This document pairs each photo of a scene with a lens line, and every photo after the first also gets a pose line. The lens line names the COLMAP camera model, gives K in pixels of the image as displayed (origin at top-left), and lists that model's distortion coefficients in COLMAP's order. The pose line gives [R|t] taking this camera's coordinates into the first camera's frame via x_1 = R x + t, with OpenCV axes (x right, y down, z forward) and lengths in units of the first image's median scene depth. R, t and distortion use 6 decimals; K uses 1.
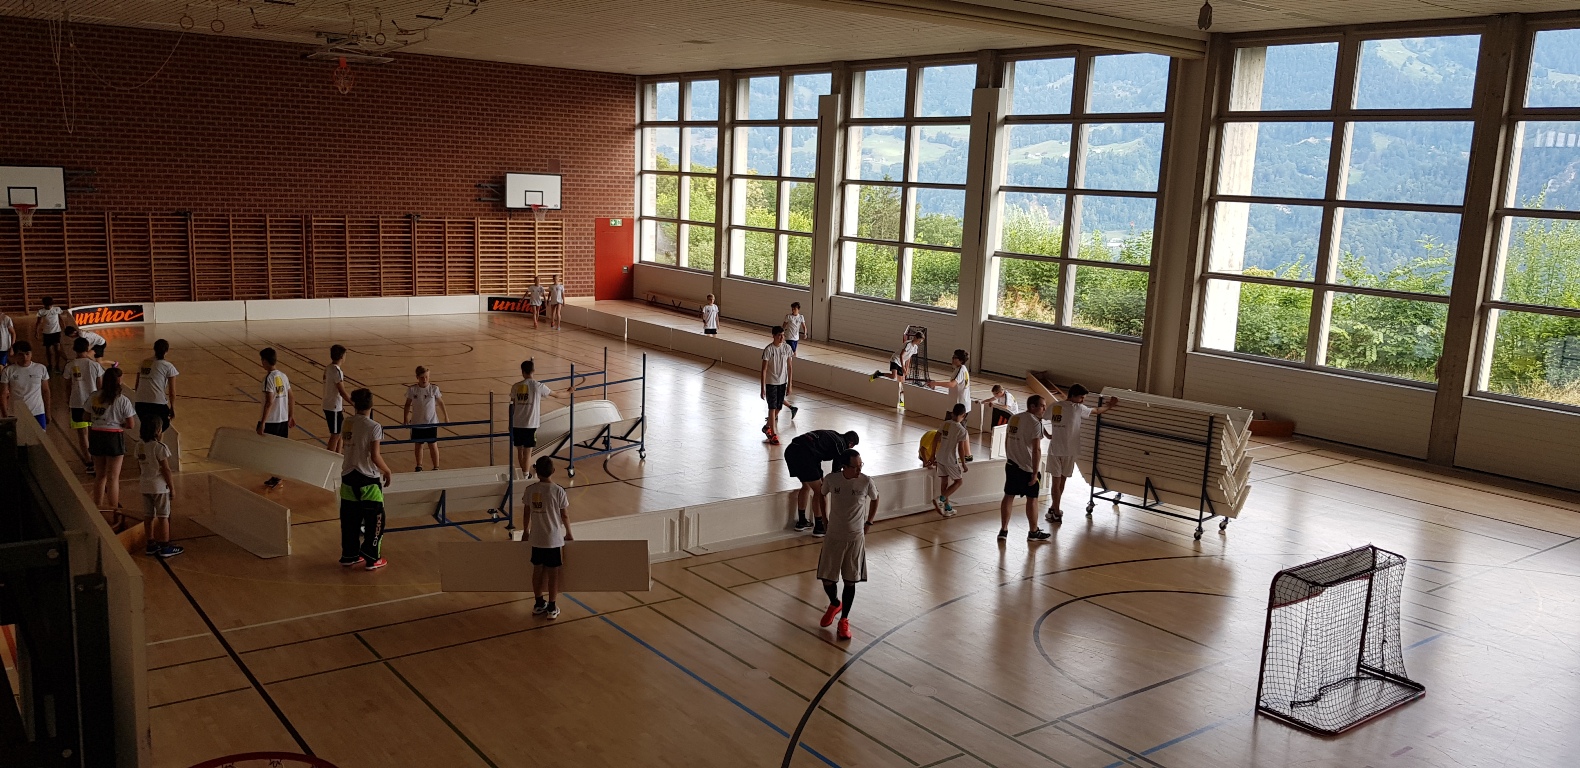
lens RADIAL K [[1225.6, 0, 790.0], [0, 1225.6, 384.0], [0, 0, 1]] dist [0.002905, -0.000219]
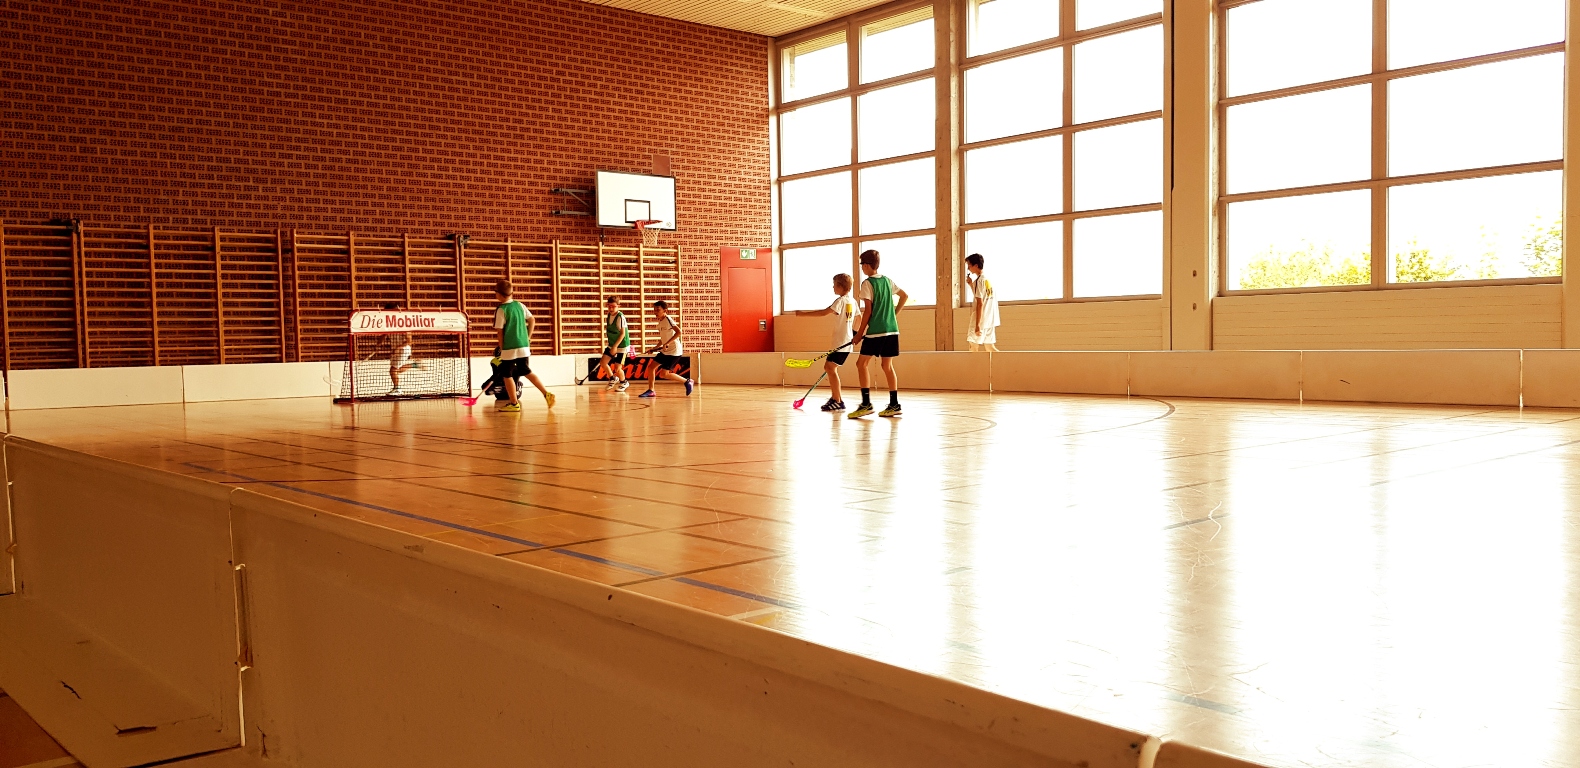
lens RADIAL K [[1171.9, 0, 790.0], [0, 1171.9, 384.0], [0, 0, 1]] dist [-0.000679, -0.044665]
pose [[0.993842, -0.066554, 0.088590, -0.192201], [0.077368, 0.989157, -0.124829, 0.020253], [-0.079322, 0.130915, 0.988215, 0.405273]]
